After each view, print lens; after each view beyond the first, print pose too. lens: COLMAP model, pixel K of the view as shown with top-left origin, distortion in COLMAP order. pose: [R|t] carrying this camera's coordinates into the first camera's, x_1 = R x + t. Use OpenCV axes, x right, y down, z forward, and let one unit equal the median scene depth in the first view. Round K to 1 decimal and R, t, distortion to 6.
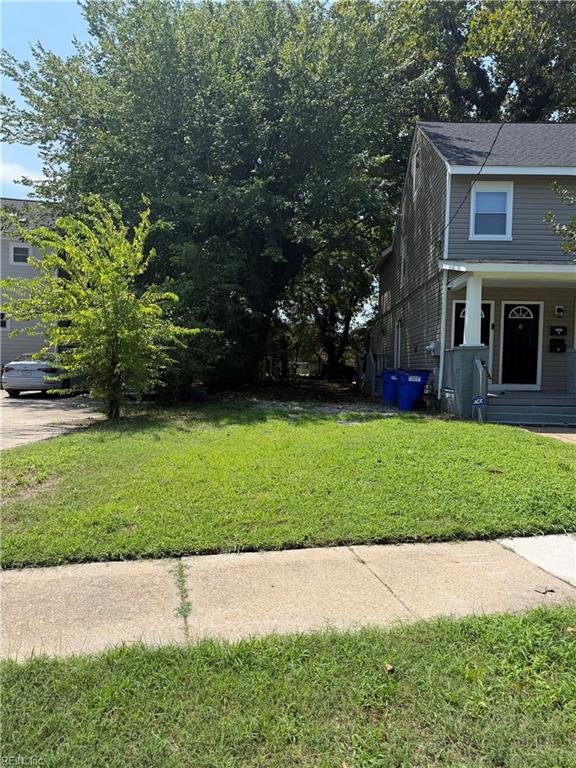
lens RADIAL K [[541.4, 0, 288.0], [0, 541.4, 384.0], [0, 0, 1]] dist [0.086638, -0.129182]
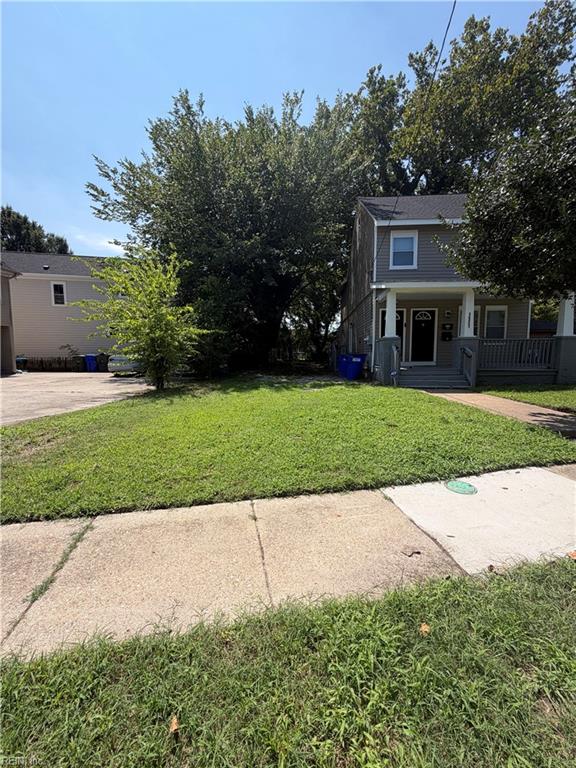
lens RADIAL K [[309.1, 0, 288.0], [0, 309.1, 379.9], [0, 0, 1]] dist [0.000431, -0.000054]
pose [[0.999357, -0.019656, -0.029988, 0.072307], [0.021079, 0.998629, 0.047923, 0.002273], [0.029005, -0.048524, 0.998401, 0.116607]]
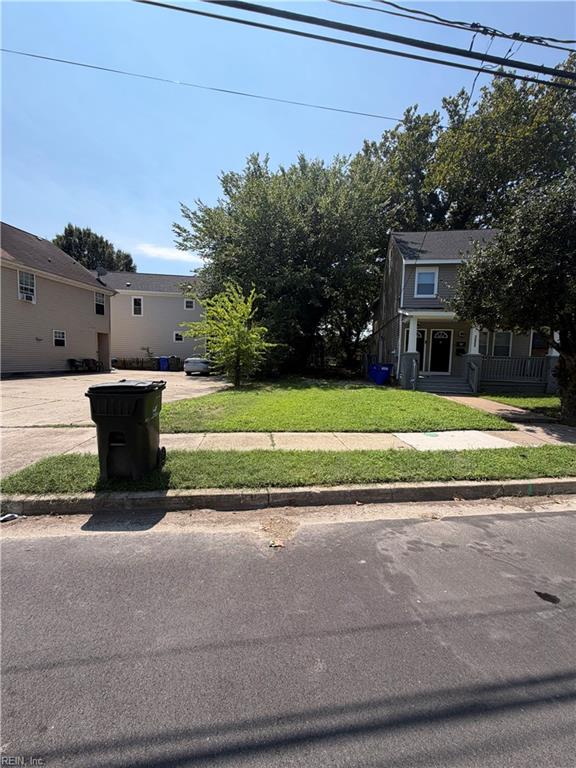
lens RADIAL K [[307.0, 0, 286.5], [0, 307.0, 382.0], [0, 0, 1]] dist [-0.001096, -0.000049]
pose [[0.992038, 0.016008, -0.124914, 0.024033], [-0.010873, 0.999072, 0.041681, -0.003705], [0.125466, -0.039991, 0.991292, -0.173367]]
